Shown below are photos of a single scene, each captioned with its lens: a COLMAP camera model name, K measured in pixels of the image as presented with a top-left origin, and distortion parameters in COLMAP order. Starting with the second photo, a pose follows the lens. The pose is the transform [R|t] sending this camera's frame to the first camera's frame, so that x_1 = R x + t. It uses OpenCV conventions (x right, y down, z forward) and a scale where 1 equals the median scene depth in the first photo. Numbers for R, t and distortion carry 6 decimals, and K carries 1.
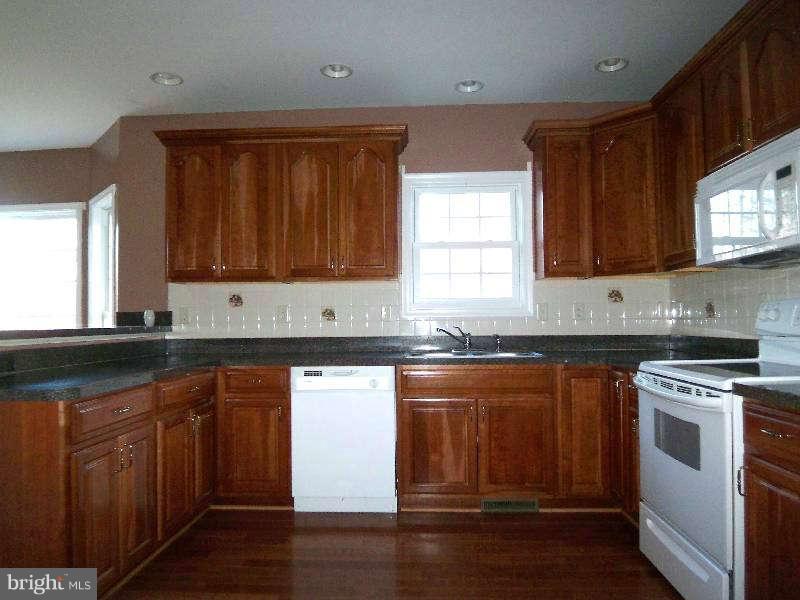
lens RADIAL K [[536.6, 0, 400.0], [0, 536.6, 300.0], [0, 0, 1]] dist [-0.000032, -0.055816]
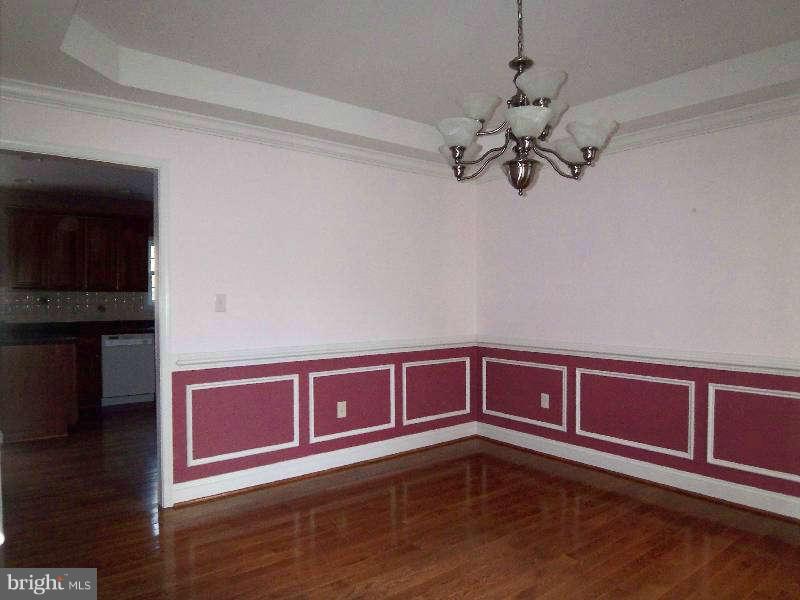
lens RADIAL K [[536.6, 0, 400.0], [0, 536.6, 300.0], [0, 0, 1]] dist [-0.000032, -0.055816]
pose [[0.747332, 0.008434, 0.664397, -0.669144], [-0.024010, 0.999609, 0.014319, -0.059765], [-0.664017, -0.026653, 0.747242, -1.178715]]
